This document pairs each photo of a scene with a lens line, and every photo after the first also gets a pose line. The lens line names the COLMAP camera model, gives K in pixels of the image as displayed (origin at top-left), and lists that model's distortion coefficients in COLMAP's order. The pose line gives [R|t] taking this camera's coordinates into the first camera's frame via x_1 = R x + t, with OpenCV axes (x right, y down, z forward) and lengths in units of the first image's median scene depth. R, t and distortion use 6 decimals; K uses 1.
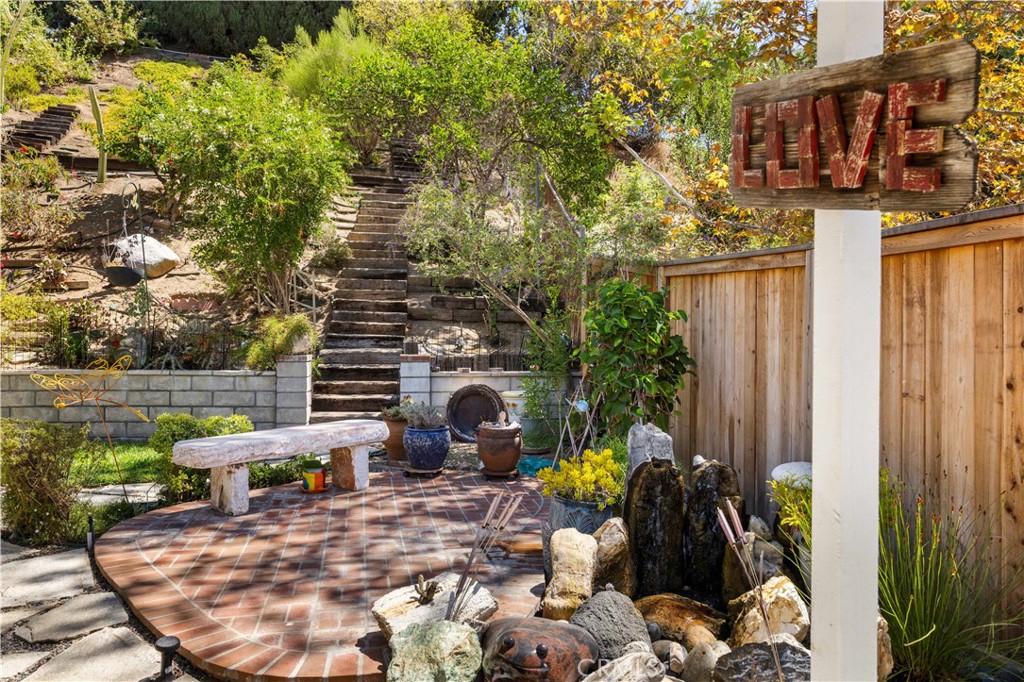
lens RADIAL K [[779.2, 0, 512.0], [0, 779.2, 341.0], [0, 0, 1]] dist [-0.009450, -0.002301]
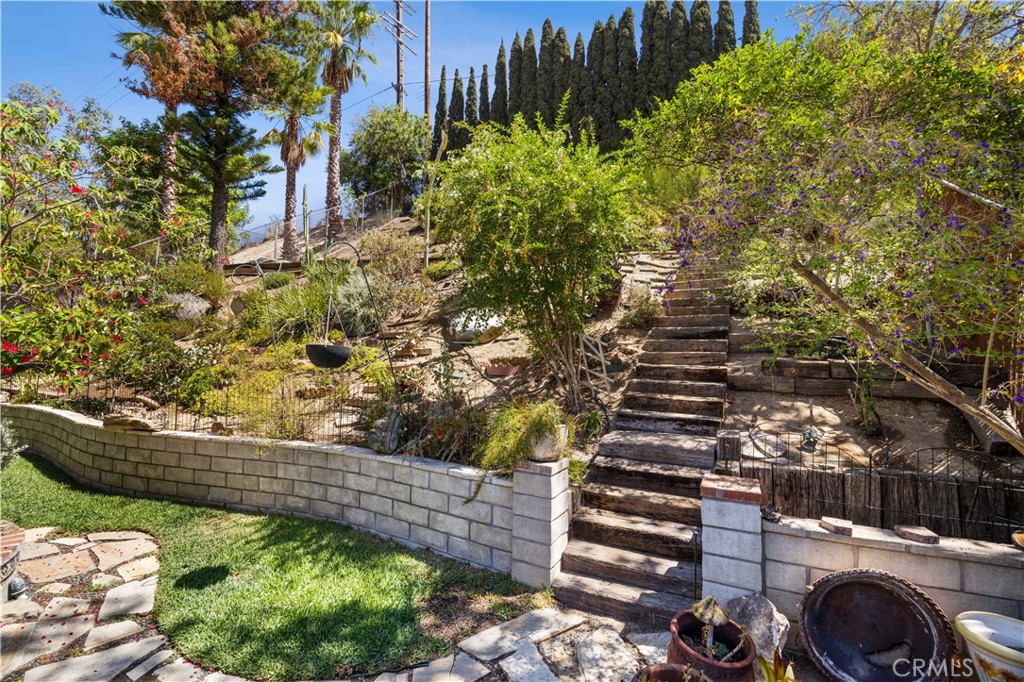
lens RADIAL K [[446.9, 0, 512.0], [0, 446.9, 341.0], [0, 0, 1]] dist [-0.016171, 0.000702]
pose [[0.817036, -0.024541, -0.576065, -0.053369], [-0.008488, 0.998474, -0.054574, -0.052362], [0.576525, 0.049478, 0.815580, 0.517380]]
